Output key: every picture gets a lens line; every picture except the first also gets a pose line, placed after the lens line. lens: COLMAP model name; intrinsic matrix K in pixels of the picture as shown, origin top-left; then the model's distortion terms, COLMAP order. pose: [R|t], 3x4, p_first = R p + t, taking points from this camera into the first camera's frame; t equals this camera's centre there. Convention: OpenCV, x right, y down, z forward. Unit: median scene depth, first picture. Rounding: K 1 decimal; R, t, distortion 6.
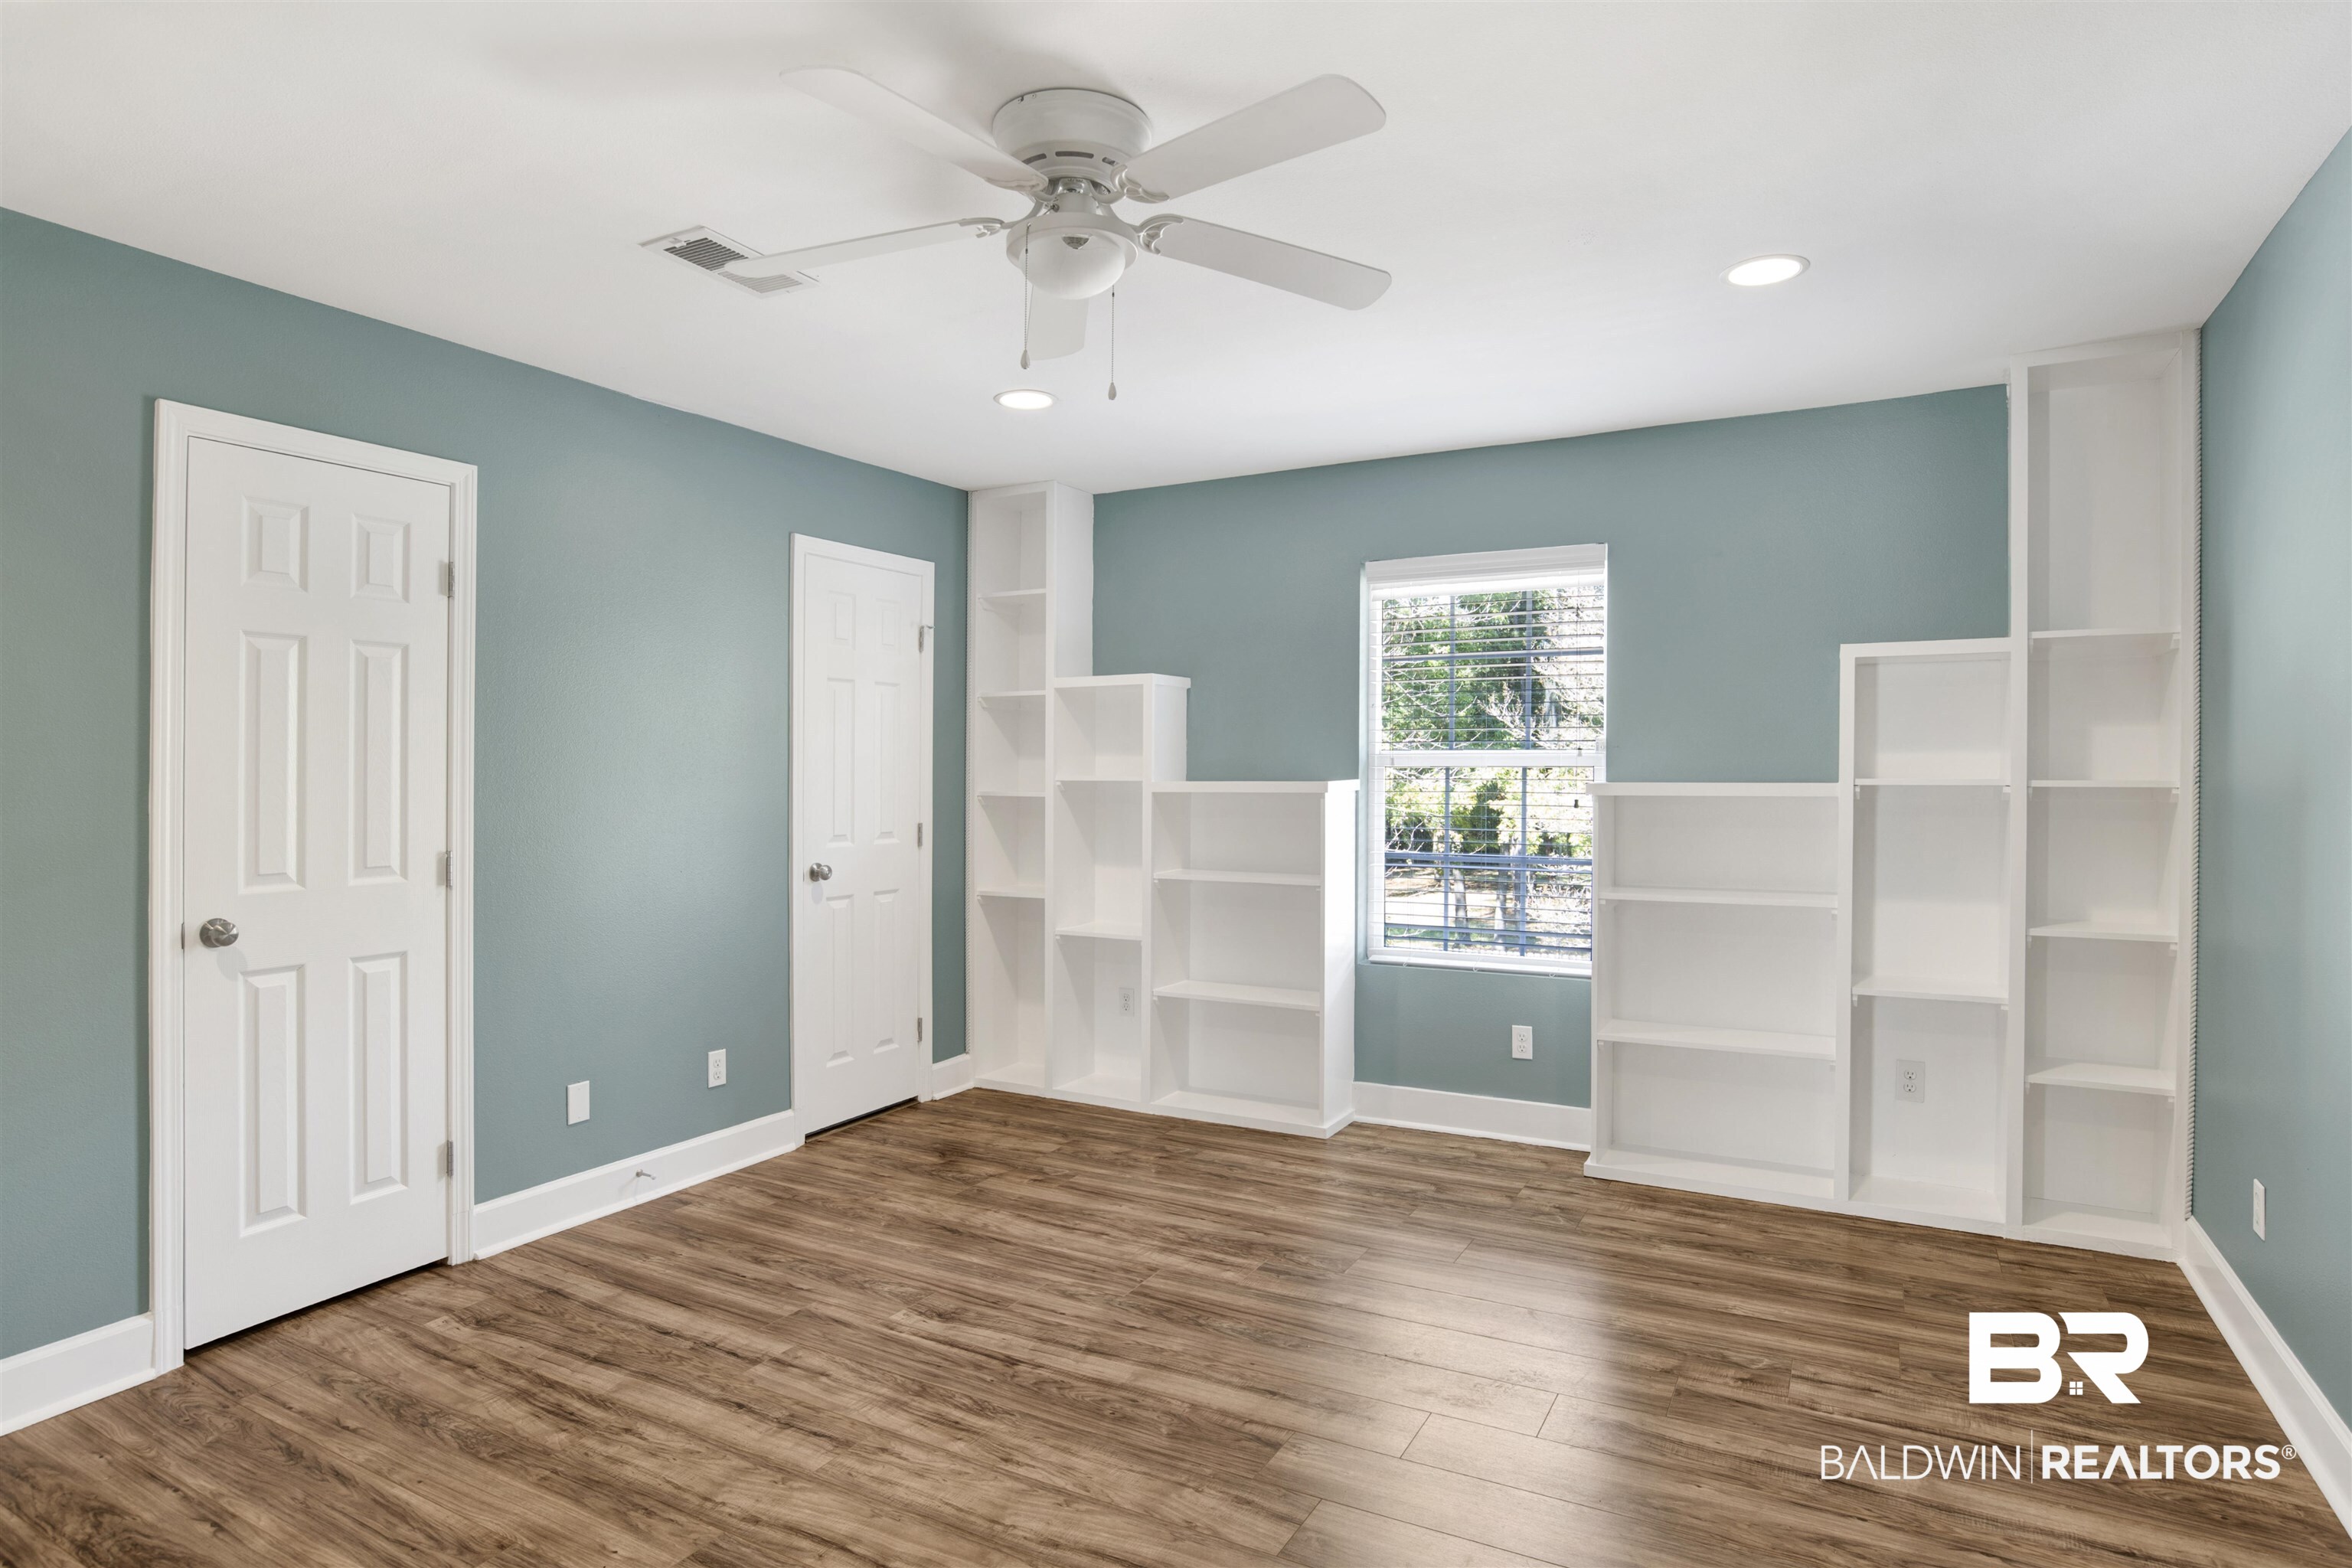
lens RADIAL K [[1288.7, 0, 1215.9], [0, 1288.7, 779.4], [0, 0, 1]] dist [-0.056420, 0.039974]
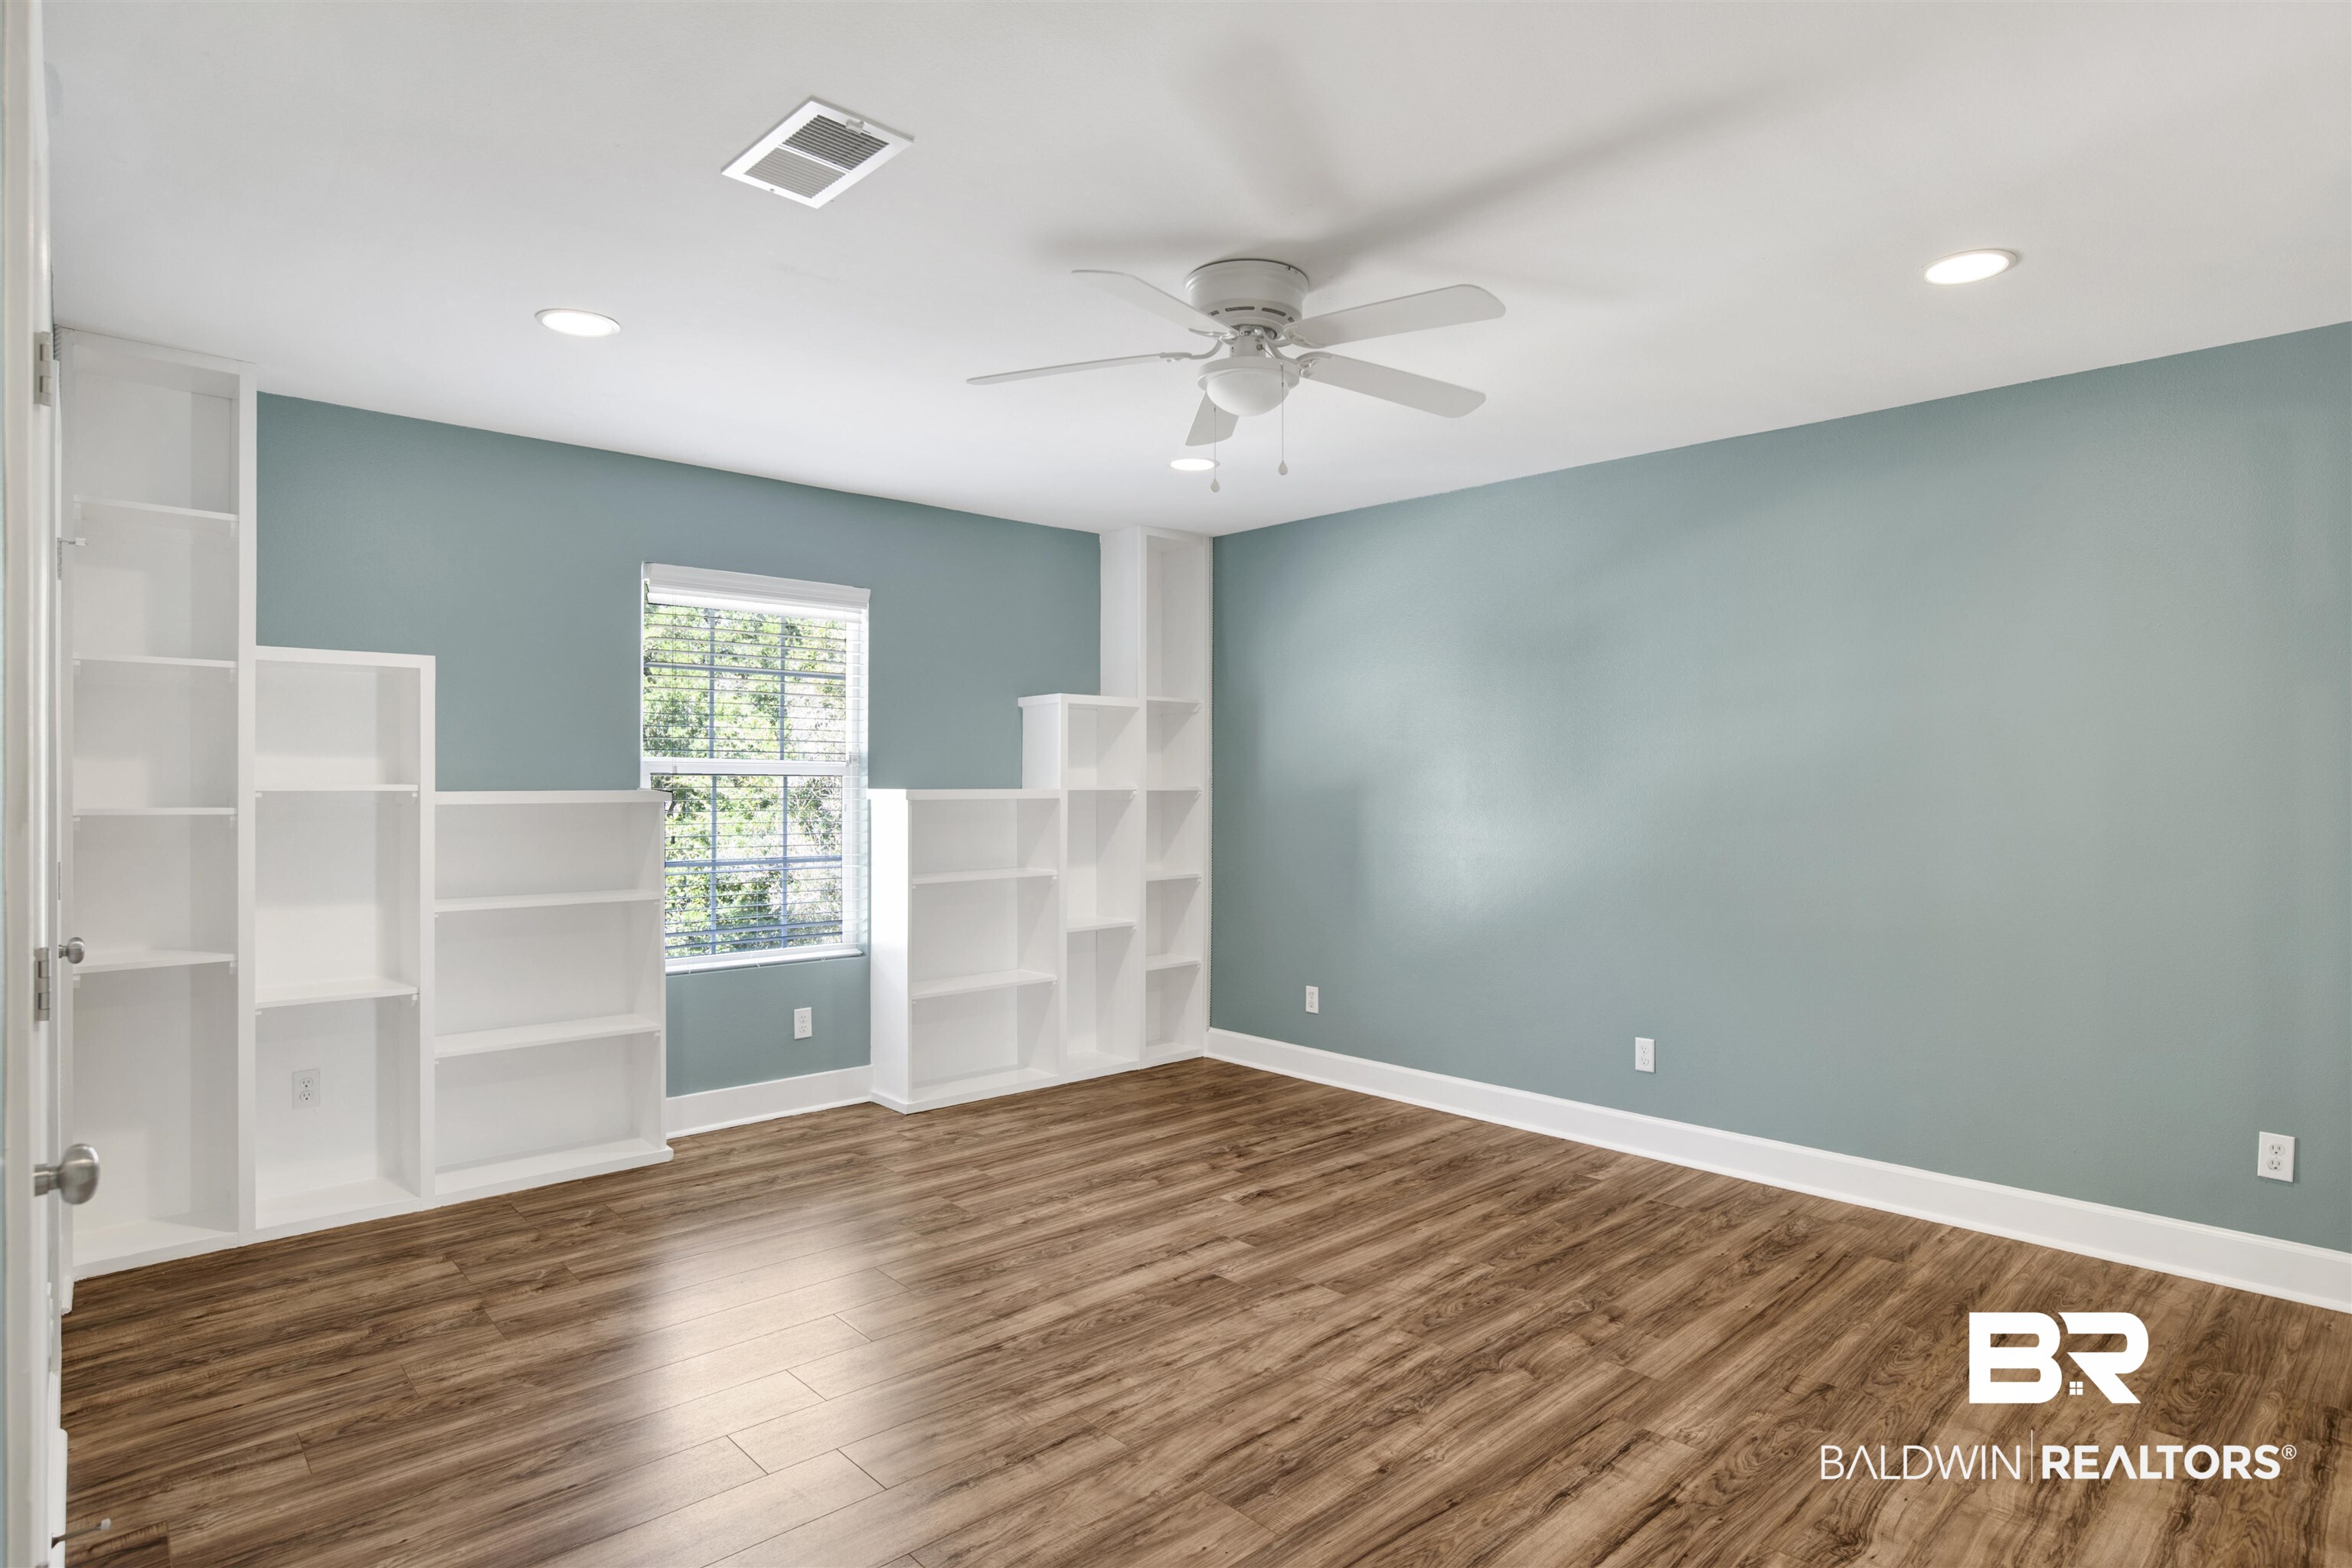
lens RADIAL K [[1250.0, 0, 1219.7], [0, 1250.0, 783.2], [0, 0, 1]] dist [-0.052317, 0.035727]
pose [[0.305390, -0.000774, 0.952227, -0.771224], [0.001146, 0.999999, 0.000445, -0.003932], [-0.952227, 0.000955, 0.305391, 0.371612]]
